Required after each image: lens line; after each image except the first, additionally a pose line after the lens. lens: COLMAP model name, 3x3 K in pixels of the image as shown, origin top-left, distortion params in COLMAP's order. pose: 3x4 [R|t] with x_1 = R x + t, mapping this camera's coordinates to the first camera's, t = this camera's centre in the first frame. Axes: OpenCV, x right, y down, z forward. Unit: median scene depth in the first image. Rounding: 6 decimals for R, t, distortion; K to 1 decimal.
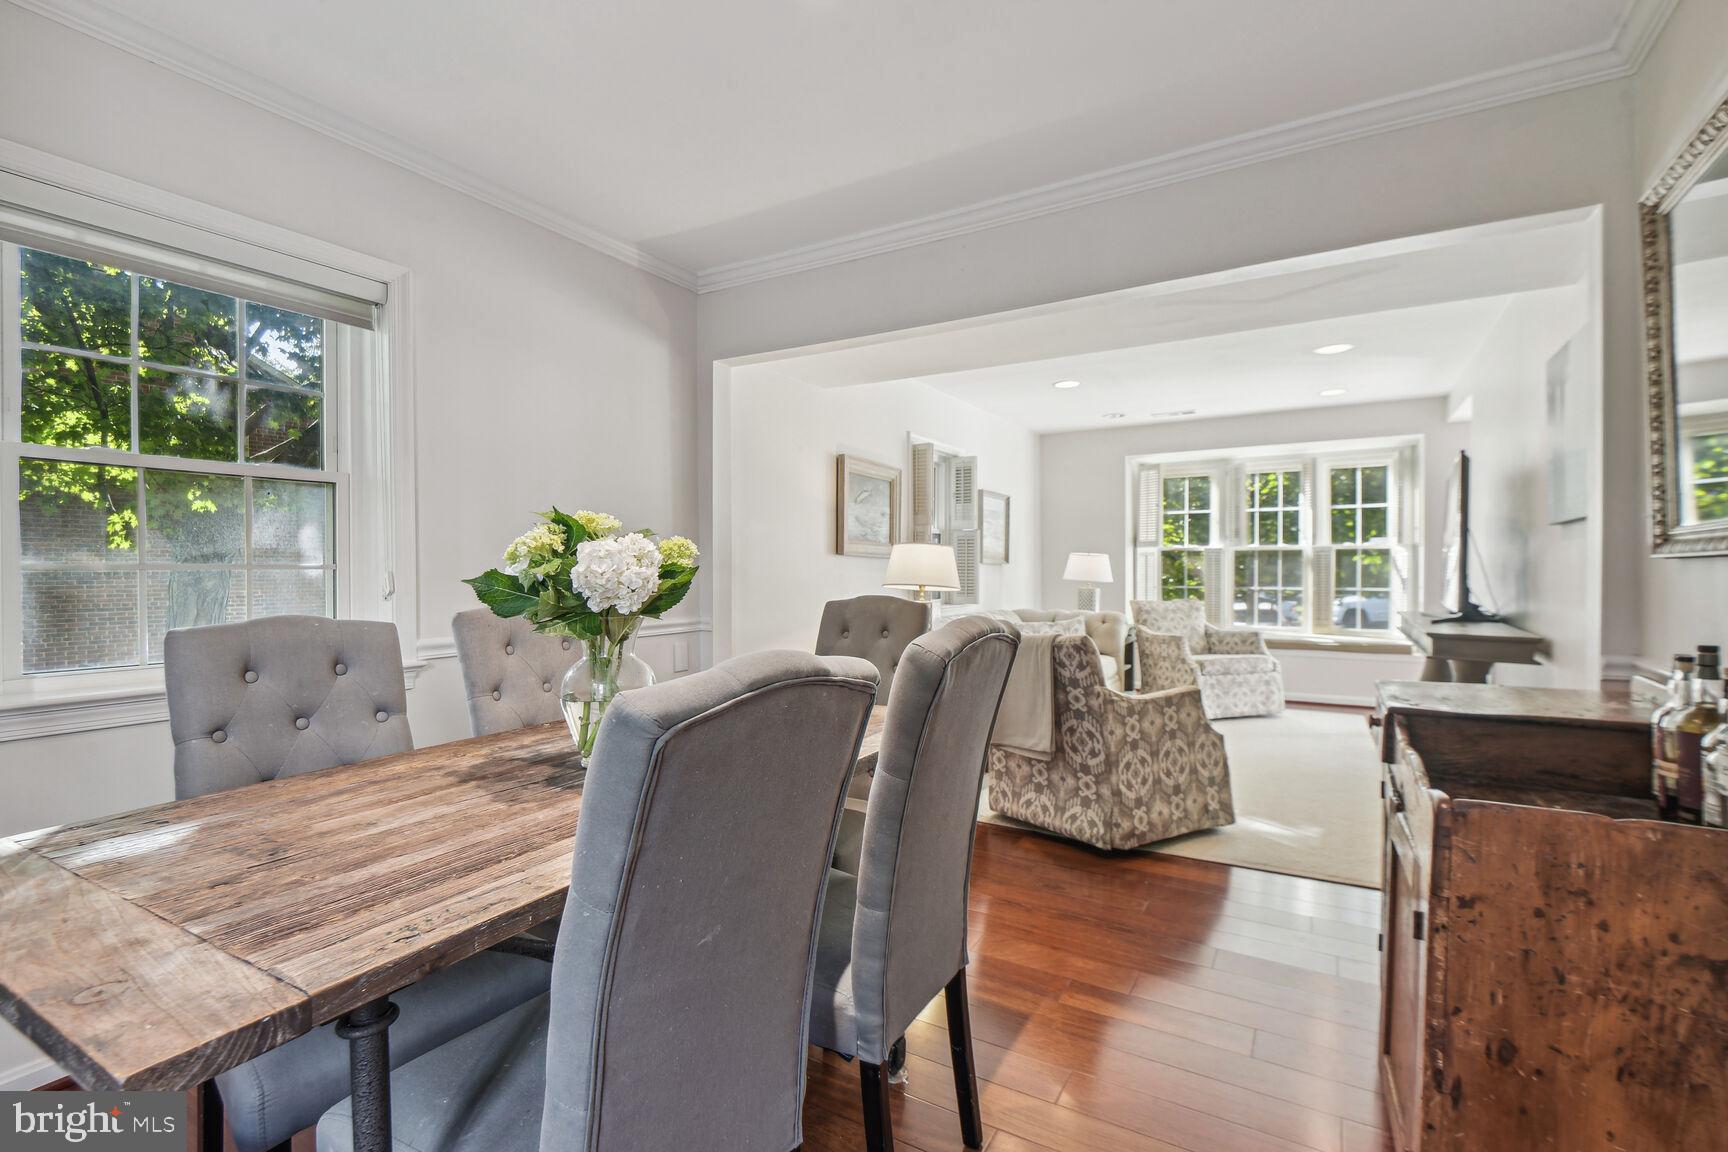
lens RADIAL K [[773.5, 0, 886.7], [0, 773.5, 562.2], [0, 0, 1]] dist [-0.000198, -0.000585]
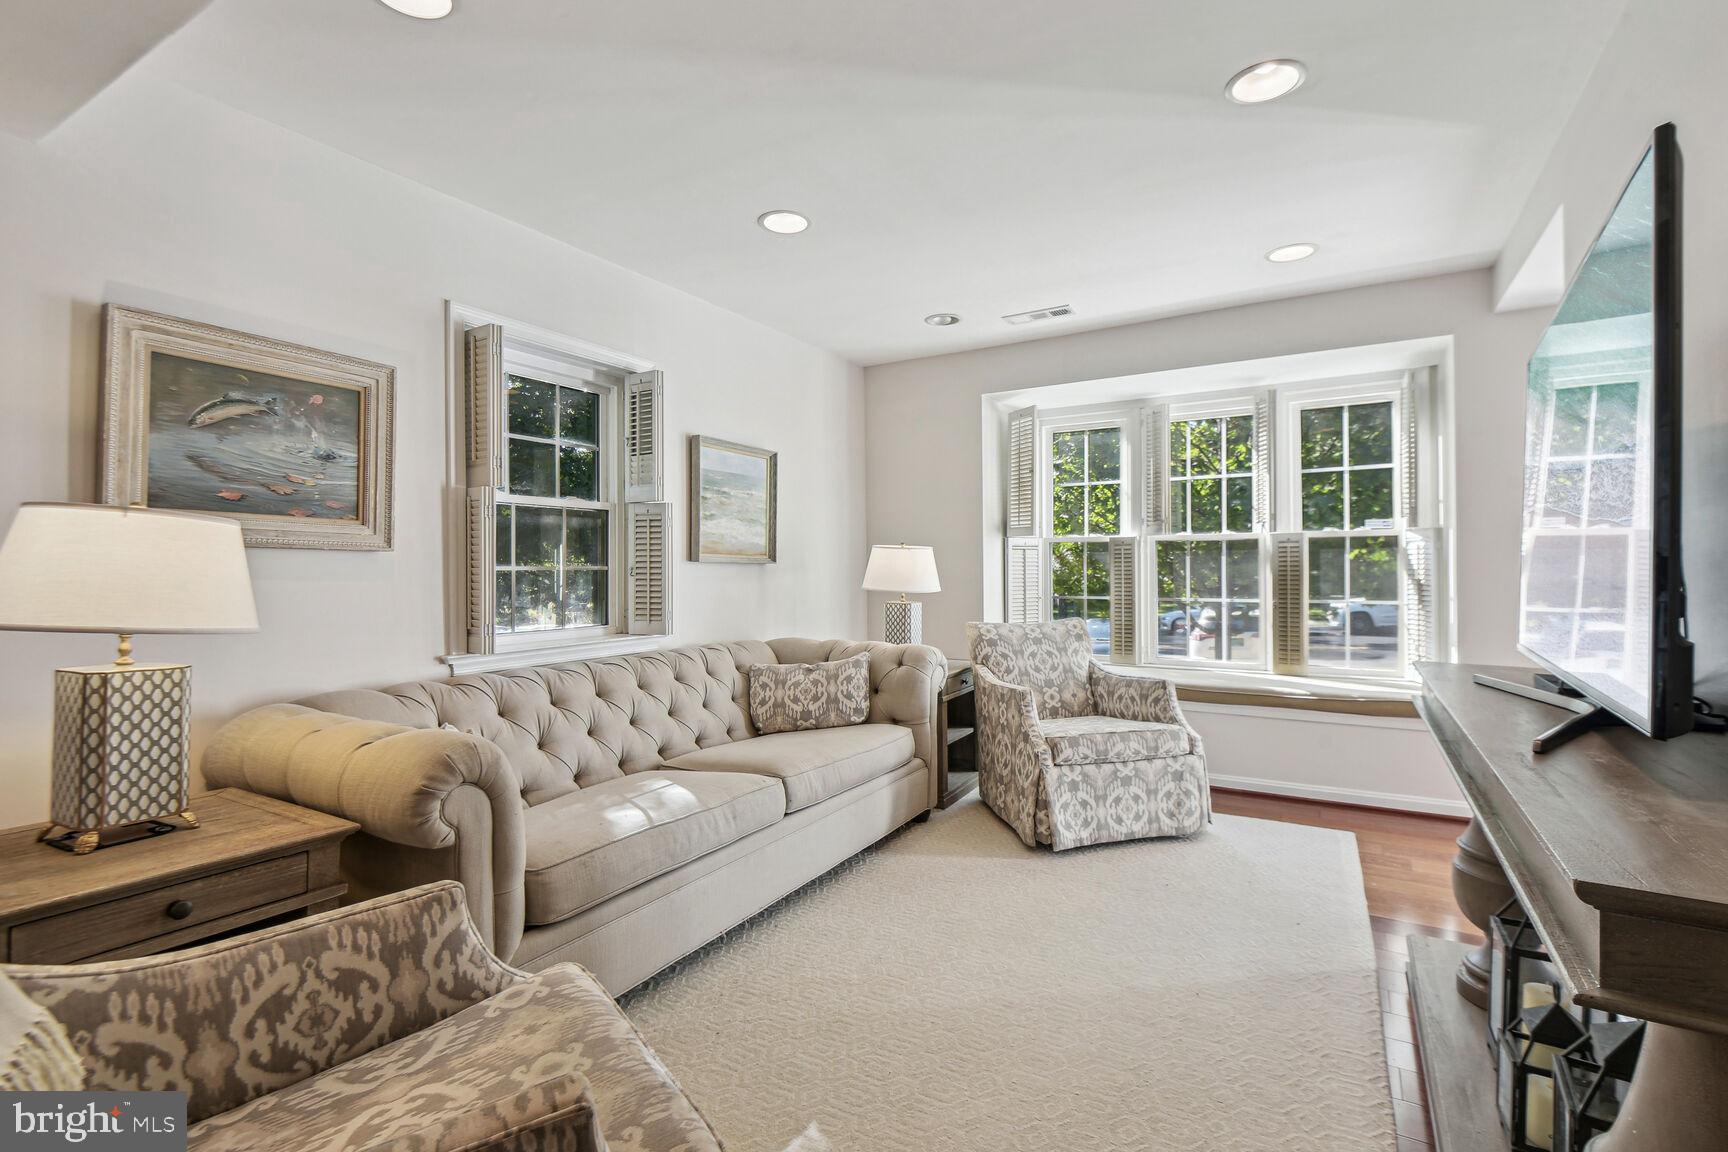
lens RADIAL K [[773.5, 0, 886.7], [0, 773.5, 562.2], [0, 0, 1]] dist [-0.000198, -0.000585]
pose [[0.999988, -0.004846, -0.000398, 0.249259], [0.004843, 0.999968, -0.006437, 0.005350], [0.000429, 0.006435, 0.999979, 0.391409]]
